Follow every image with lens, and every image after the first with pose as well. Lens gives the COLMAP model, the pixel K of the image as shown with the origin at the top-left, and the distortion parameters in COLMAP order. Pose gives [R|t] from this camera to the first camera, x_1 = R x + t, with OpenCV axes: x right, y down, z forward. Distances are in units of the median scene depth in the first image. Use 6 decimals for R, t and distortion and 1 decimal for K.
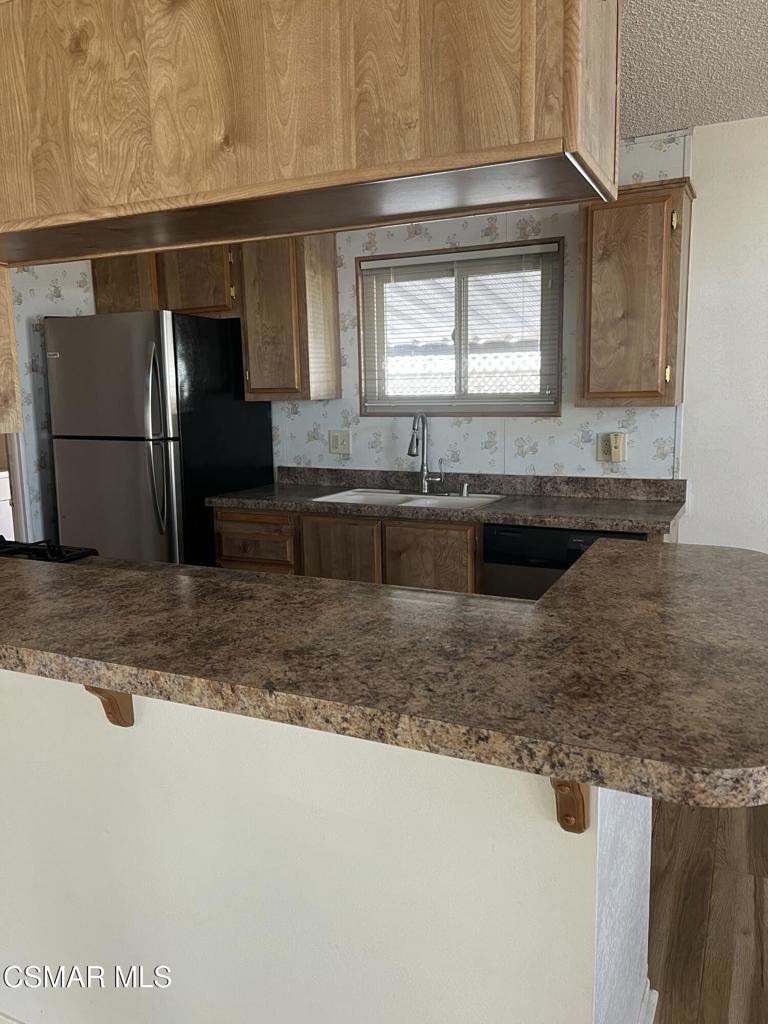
lens RADIAL K [[772.1, 0, 382.4], [0, 772.1, 512.1], [0, 0, 1]] dist [0.048943, -0.042419]
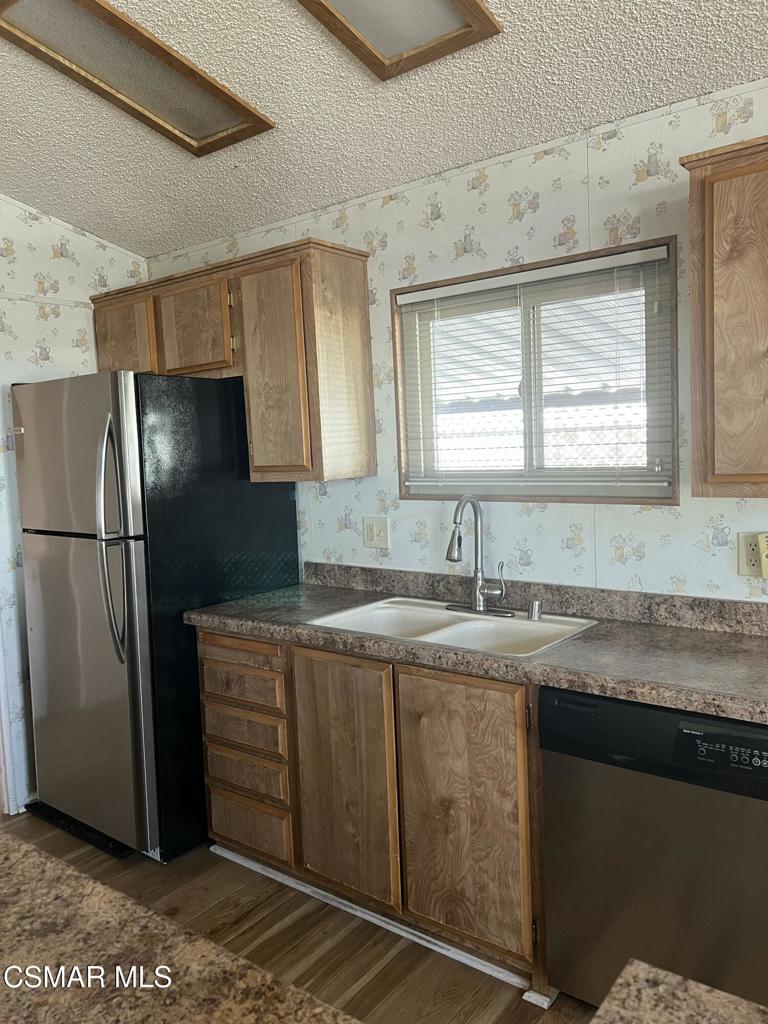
lens RADIAL K [[772.1, 0, 381.1], [0, 772.1, 507.2], [0, 0, 1]] dist [0.048943, -0.042419]
pose [[0.978539, -0.004561, -0.206011, 0.115186], [-0.009725, 0.997619, -0.068279, -0.071421], [0.205832, 0.068817, 0.976165, 0.296531]]
